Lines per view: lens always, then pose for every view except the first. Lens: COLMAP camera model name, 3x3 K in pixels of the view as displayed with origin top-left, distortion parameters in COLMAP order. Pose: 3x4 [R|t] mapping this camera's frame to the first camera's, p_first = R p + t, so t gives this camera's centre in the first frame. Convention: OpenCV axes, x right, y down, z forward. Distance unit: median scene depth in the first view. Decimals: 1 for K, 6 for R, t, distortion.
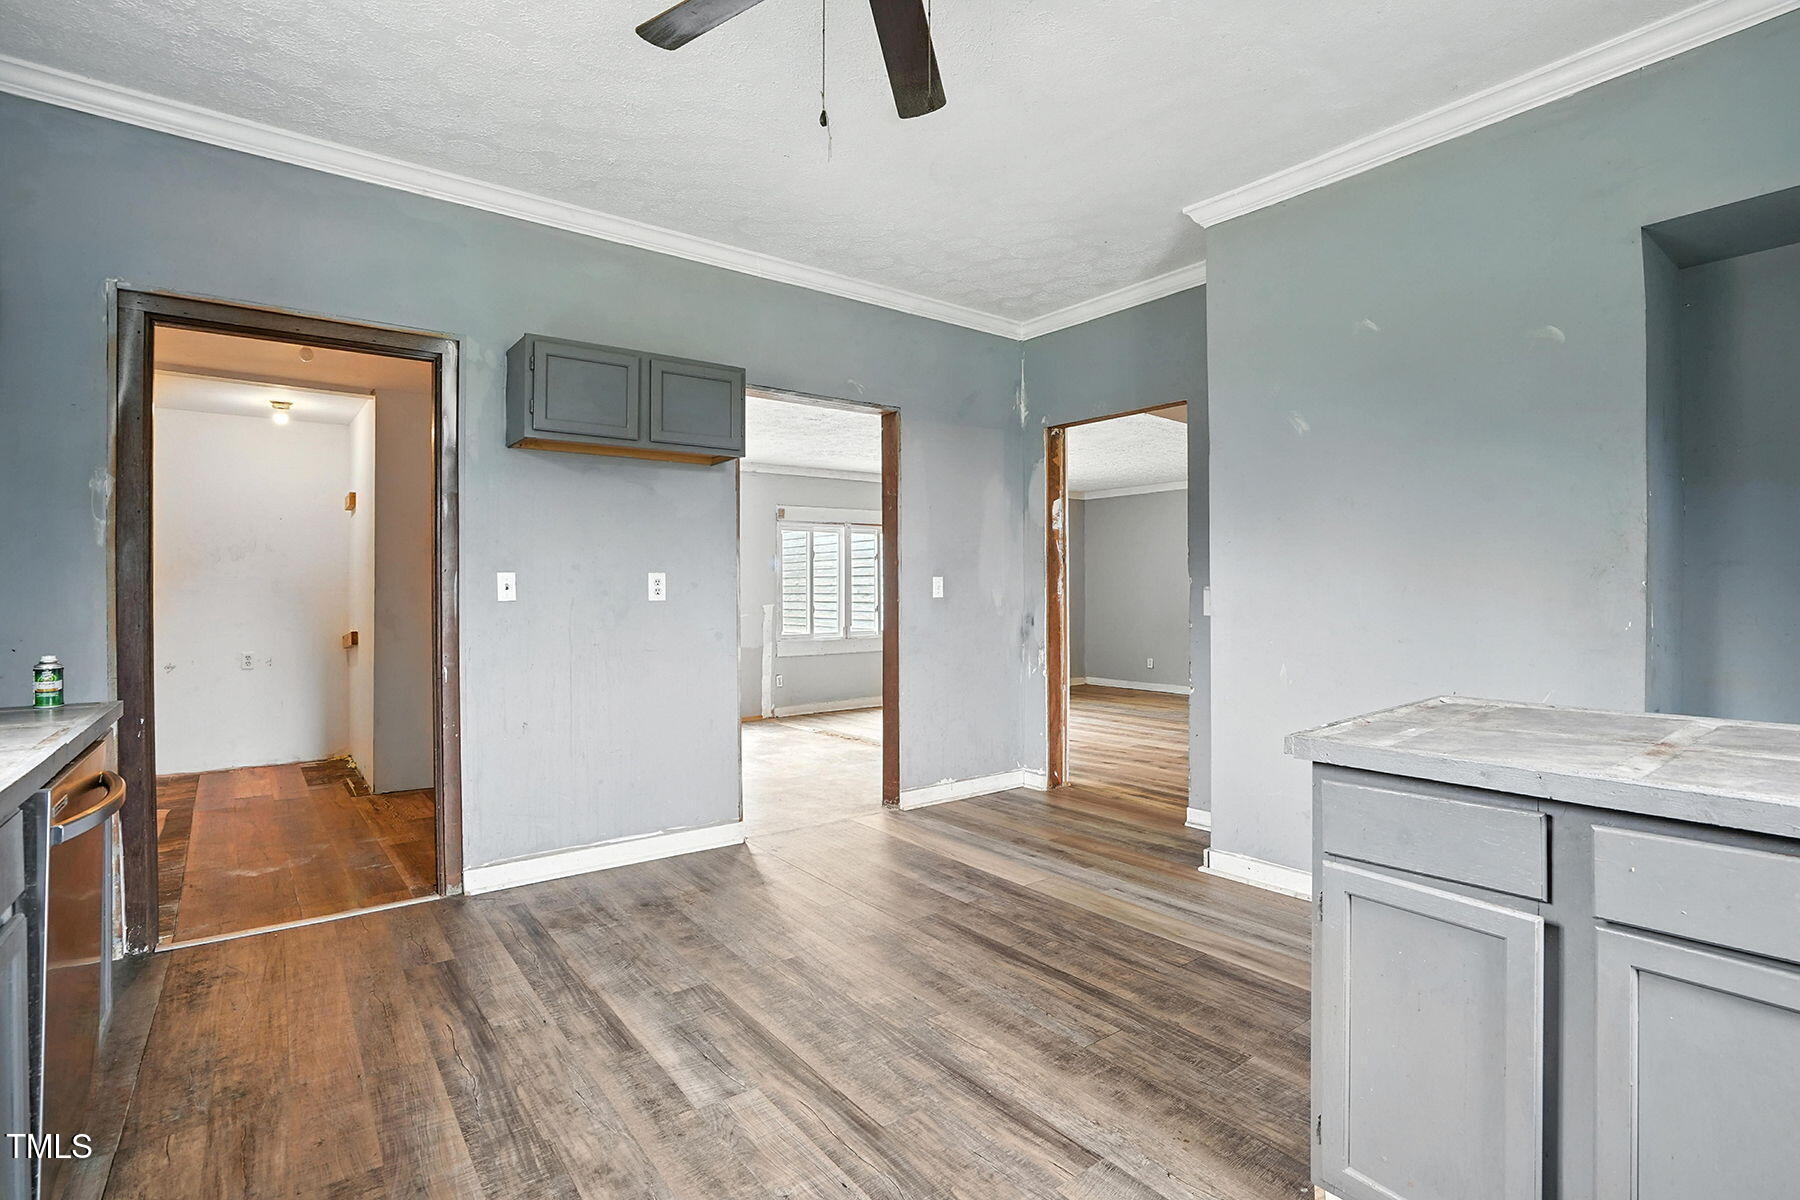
lens RADIAL K [[846.5, 0, 898.7], [0, 846.5, 593.7], [0, 0, 1]] dist [-0.049248, 0.010496]
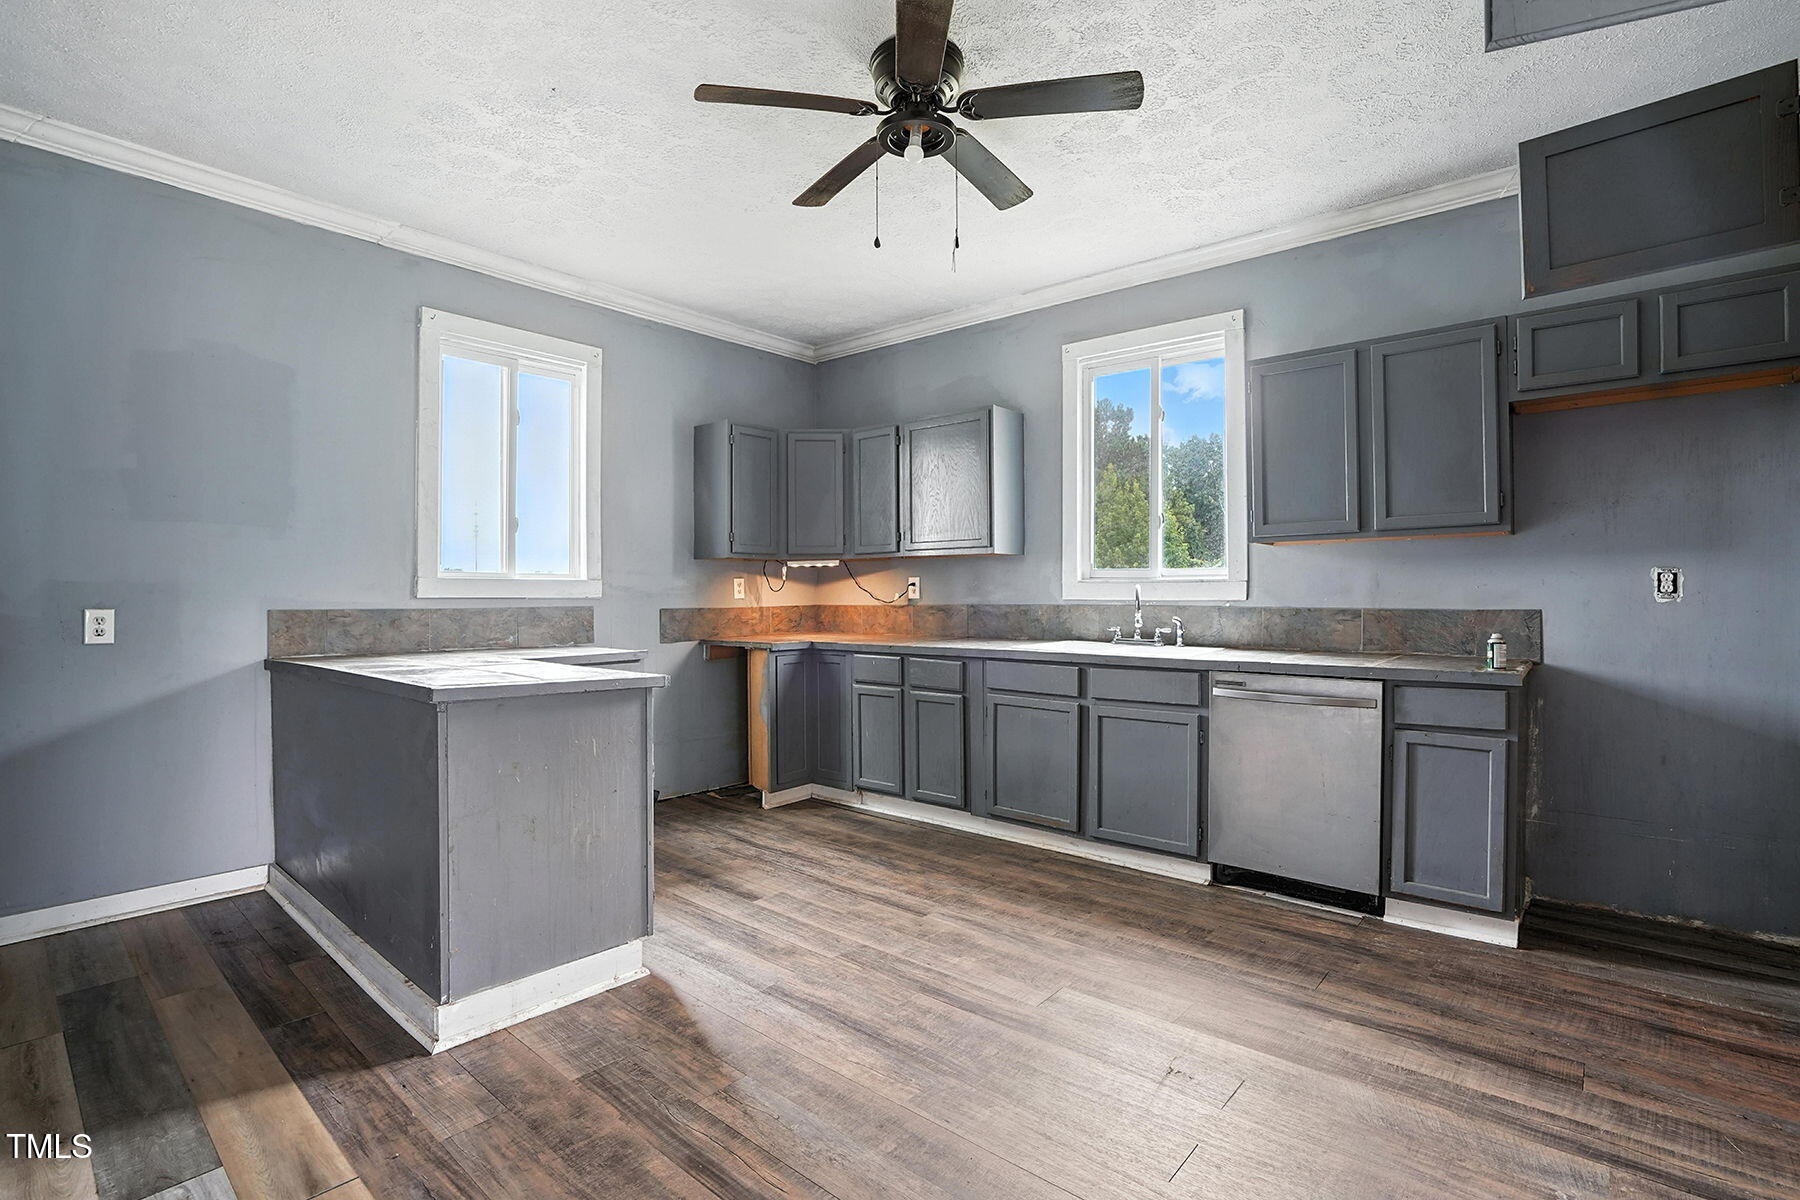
lens RADIAL K [[846.5, 0, 902.7], [0, 846.5, 602.4], [0, 0, 1]] dist [-0.049248, 0.010496]
pose [[-0.976703, 0.008972, -0.214406, 0.196055], [0.007562, 0.999944, 0.007397, 0.001405], [0.214460, 0.005603, -0.976717, 1.552781]]
